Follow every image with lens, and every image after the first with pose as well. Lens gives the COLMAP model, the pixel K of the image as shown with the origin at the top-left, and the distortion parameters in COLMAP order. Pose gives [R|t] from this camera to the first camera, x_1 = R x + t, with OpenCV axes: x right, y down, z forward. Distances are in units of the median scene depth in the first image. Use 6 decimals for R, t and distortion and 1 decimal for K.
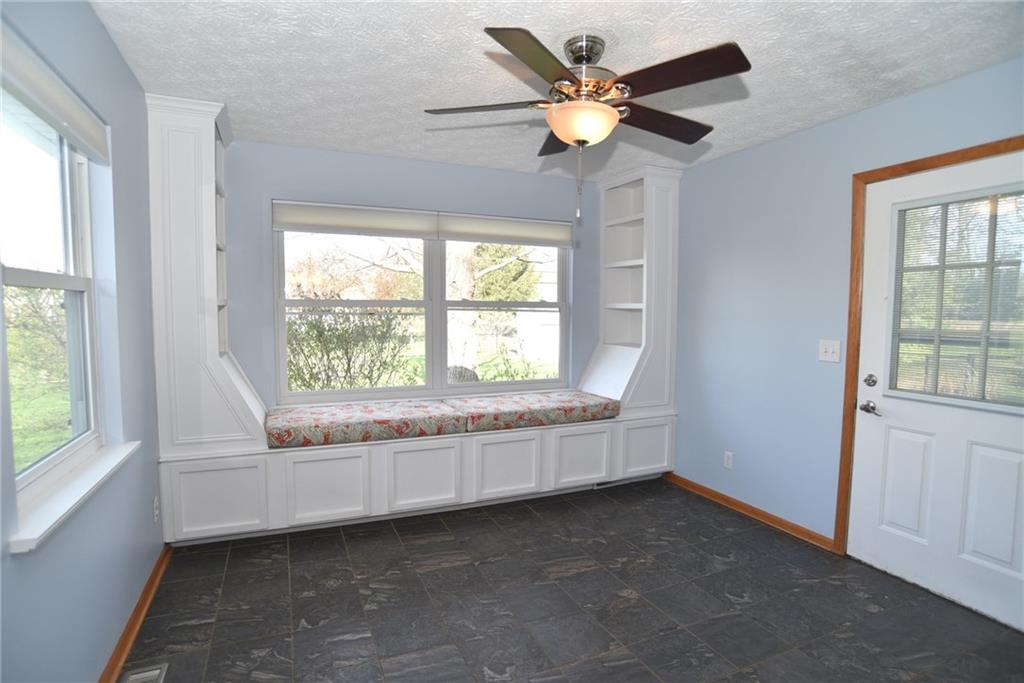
lens RADIAL K [[525.4, 0, 511.3], [0, 525.4, 349.3], [0, 0, 1]] dist [-0.101608, 0.051181]
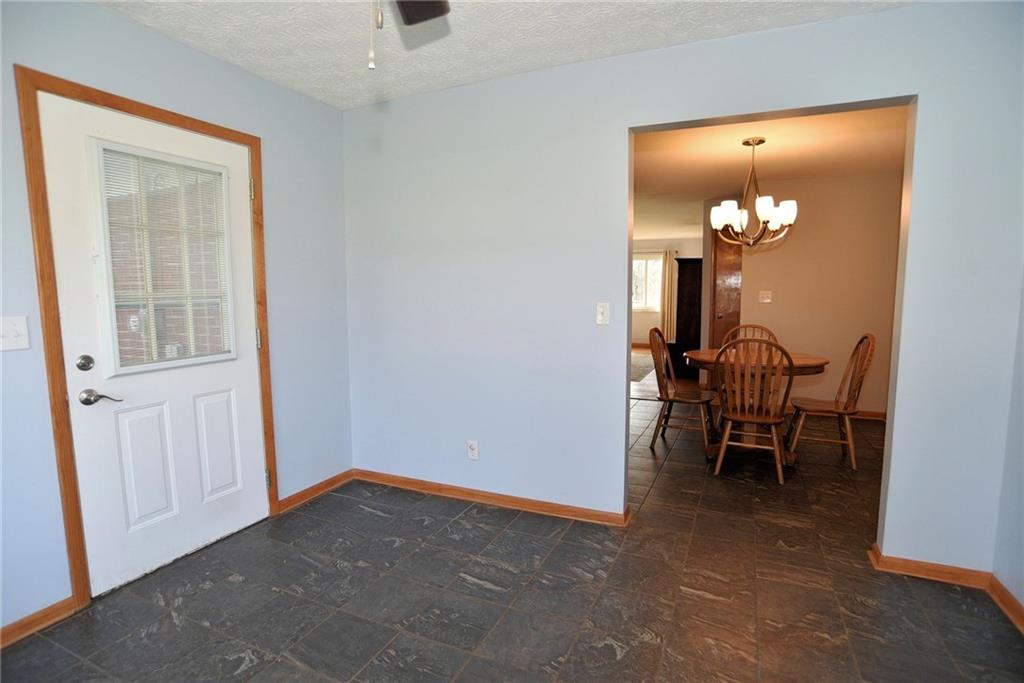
lens RADIAL K [[525.4, 0, 511.3], [0, 525.4, 349.3], [0, 0, 1]] dist [-0.101608, 0.051181]
pose [[-0.654086, -0.091521, 0.750863, -0.291570], [0.060947, 0.983050, 0.172914, -0.053299], [-0.753961, 0.158863, -0.637421, 1.027276]]
